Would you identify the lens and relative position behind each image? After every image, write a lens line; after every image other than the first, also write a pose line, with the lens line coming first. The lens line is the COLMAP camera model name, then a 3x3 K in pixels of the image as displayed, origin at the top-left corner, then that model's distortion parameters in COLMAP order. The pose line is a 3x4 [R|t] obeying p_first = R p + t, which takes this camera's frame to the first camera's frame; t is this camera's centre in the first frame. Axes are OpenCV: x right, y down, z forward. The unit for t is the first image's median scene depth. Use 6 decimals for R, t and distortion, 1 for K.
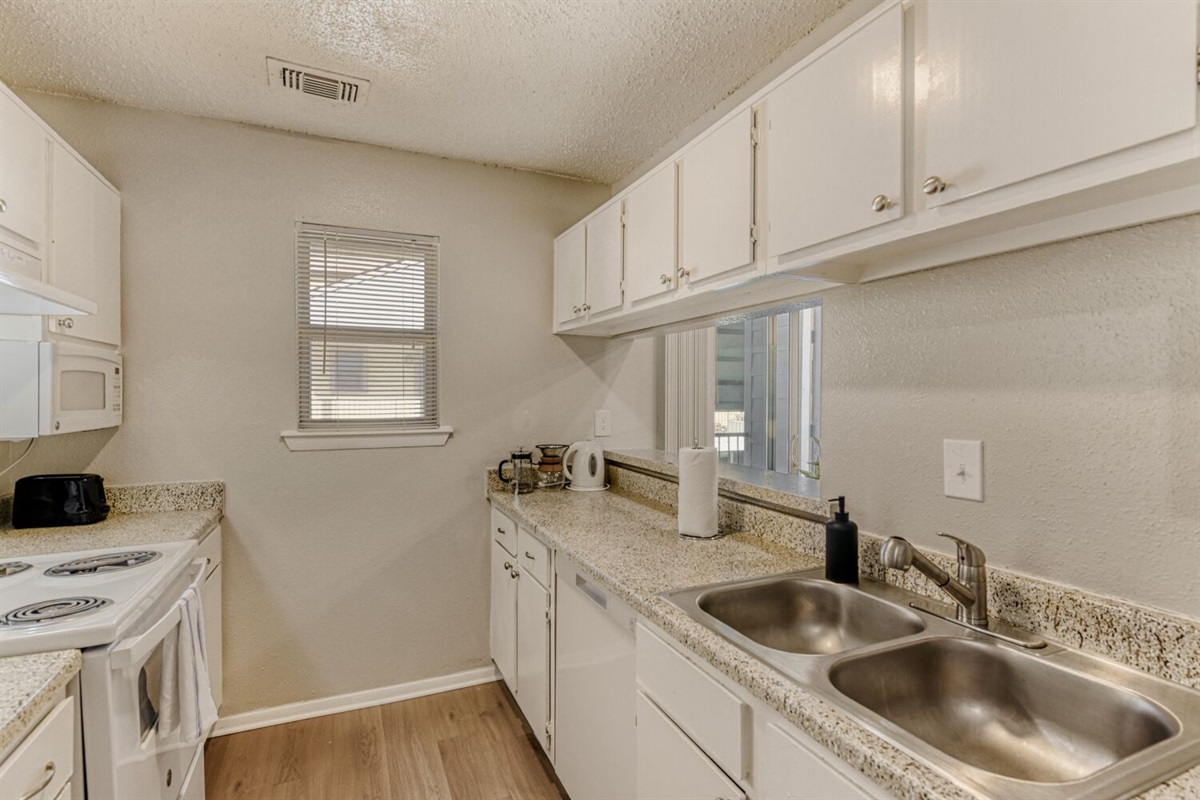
lens RADIAL K [[597.7, 0, 618.2], [0, 597.7, 398.0], [0, 0, 1]] dist [0.008620, -0.004544]
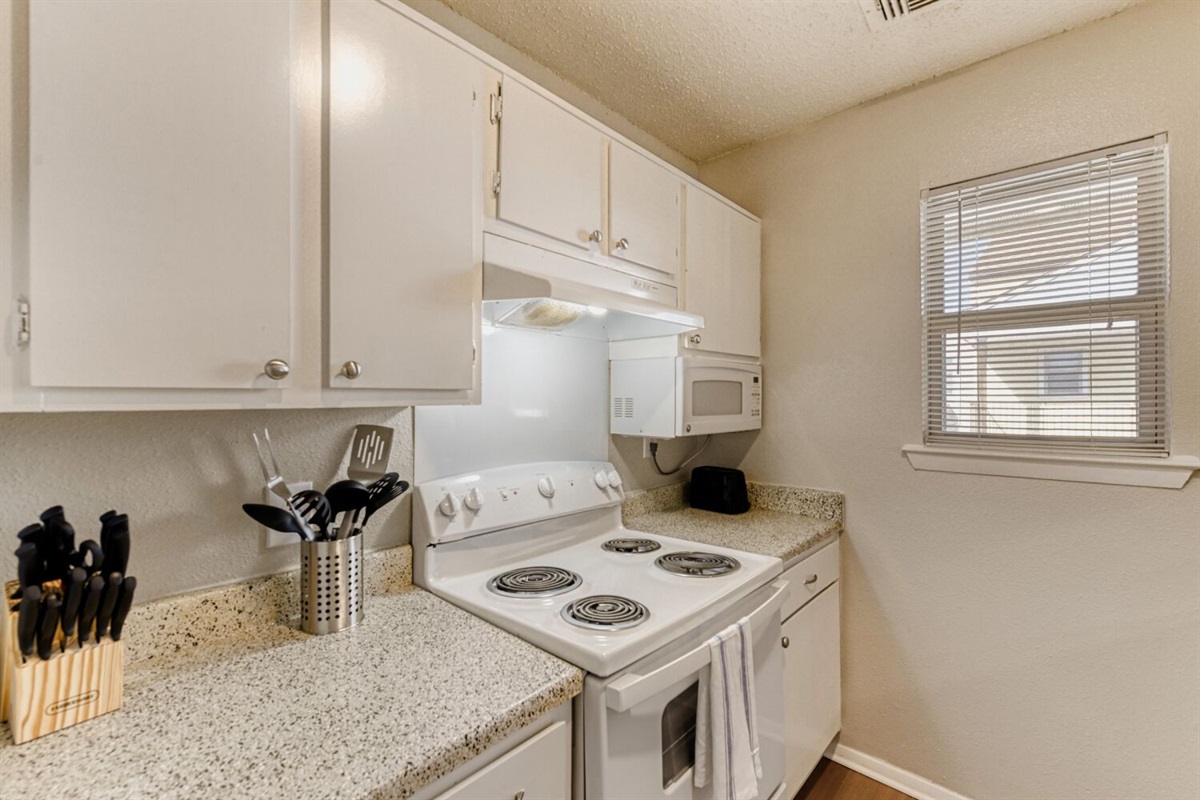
lens RADIAL K [[522.0, 0, 597.2], [0, 522.0, 398.4], [0, 0, 1]] dist [0.002027, -0.001492]
pose [[0.394217, -0.004290, -0.919007, -0.069178], [-0.002325, 0.999981, -0.005665, -0.005101], [0.919014, 0.004370, 0.394200, 0.387681]]
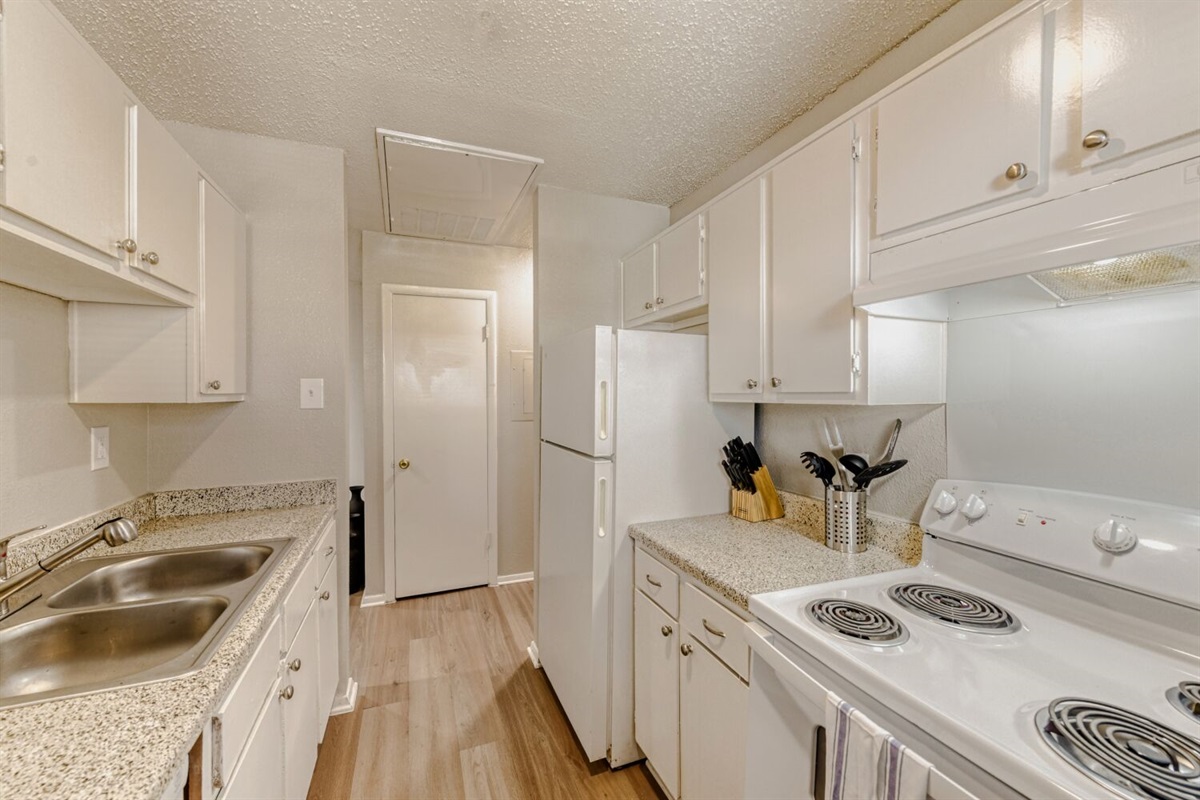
lens RADIAL K [[473.0, 0, 595.7], [0, 473.0, 399.7], [0, 0, 1]] dist [0.000990, -0.000349]
pose [[-0.998530, -0.004125, 0.054054, -0.317636], [-0.002757, 0.999674, 0.025366, -0.020113], [-0.054141, 0.025180, -0.998216, 1.067792]]
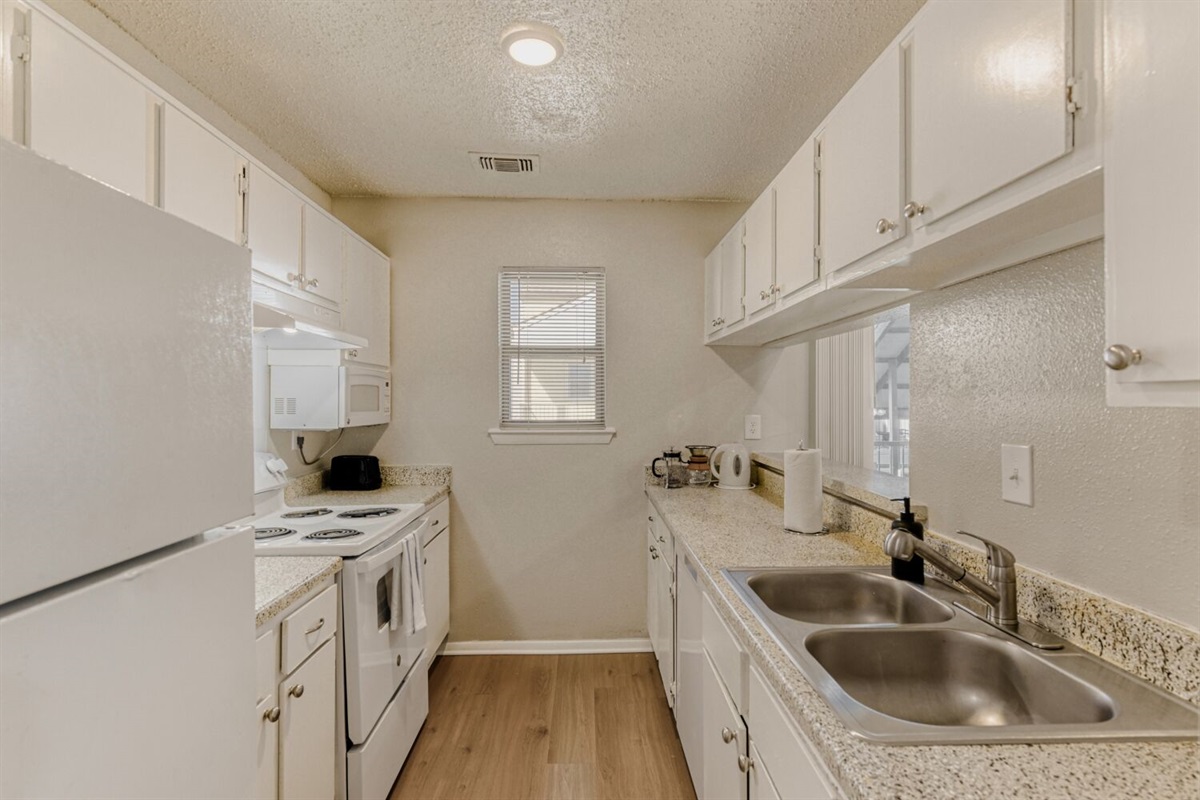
lens RADIAL K [[602.7, 0, 603.7], [0, 602.7, 399.3], [0, 0, 1]] dist [0.006311, -0.000027]
pose [[0.919246, -0.003539, -0.393667, 0.225856], [0.000443, 0.999968, -0.007957, 0.002220], [0.393682, 0.007140, 0.919219, -0.128468]]
